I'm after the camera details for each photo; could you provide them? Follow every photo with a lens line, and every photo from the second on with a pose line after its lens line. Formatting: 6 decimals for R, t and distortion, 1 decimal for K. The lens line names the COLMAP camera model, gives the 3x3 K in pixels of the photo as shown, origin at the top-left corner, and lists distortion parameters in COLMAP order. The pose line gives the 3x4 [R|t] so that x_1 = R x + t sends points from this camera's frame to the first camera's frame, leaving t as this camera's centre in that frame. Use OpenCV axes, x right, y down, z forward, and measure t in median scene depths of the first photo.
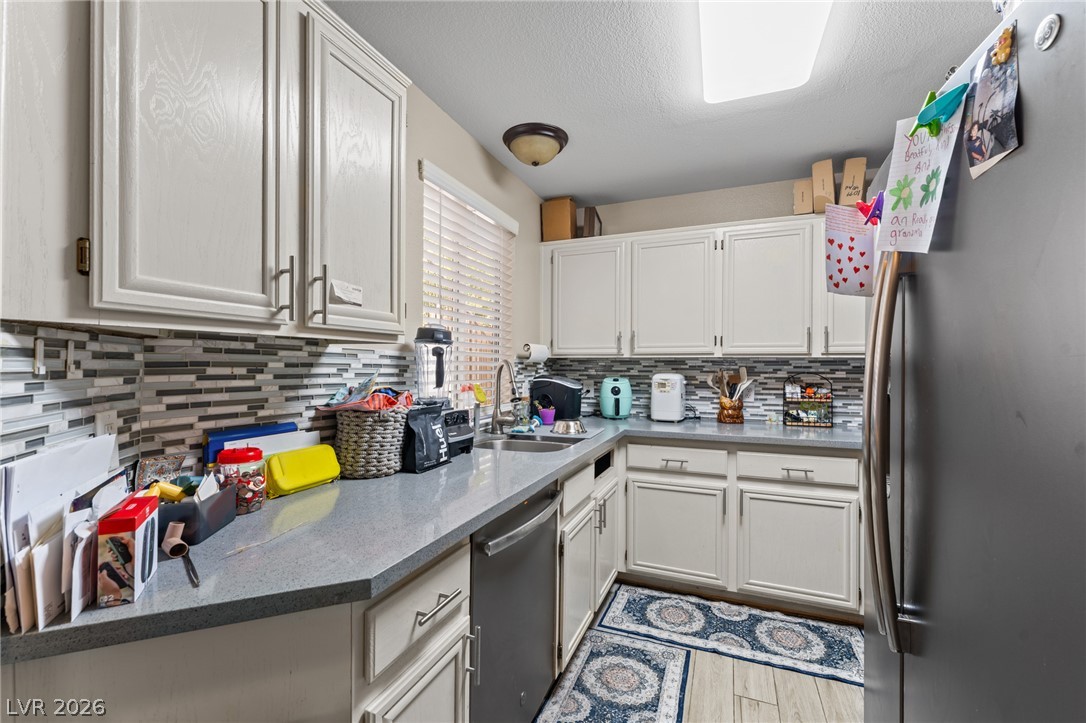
lens RADIAL K [[445.5, 0, 546.9], [0, 445.5, 362.3], [0, 0, 1]] dist [-0.000682, 0.000075]
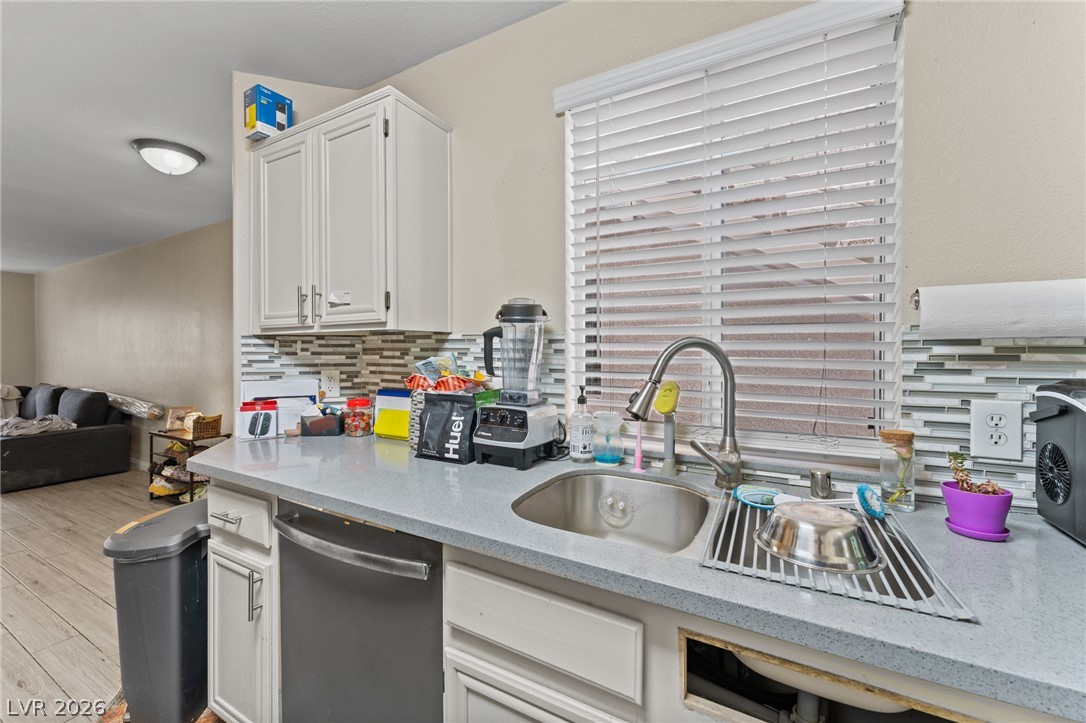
lens RADIAL K [[445.5, 0, 540.6], [0, 445.5, 355.4], [0, 0, 1]] dist [-0.000682, 0.000075]
pose [[-0.116913, 0.009364, -0.993098, 0.787014], [0.007012, 0.999938, 0.008603, 0.015519], [0.993117, -0.005958, -0.116971, 1.622671]]
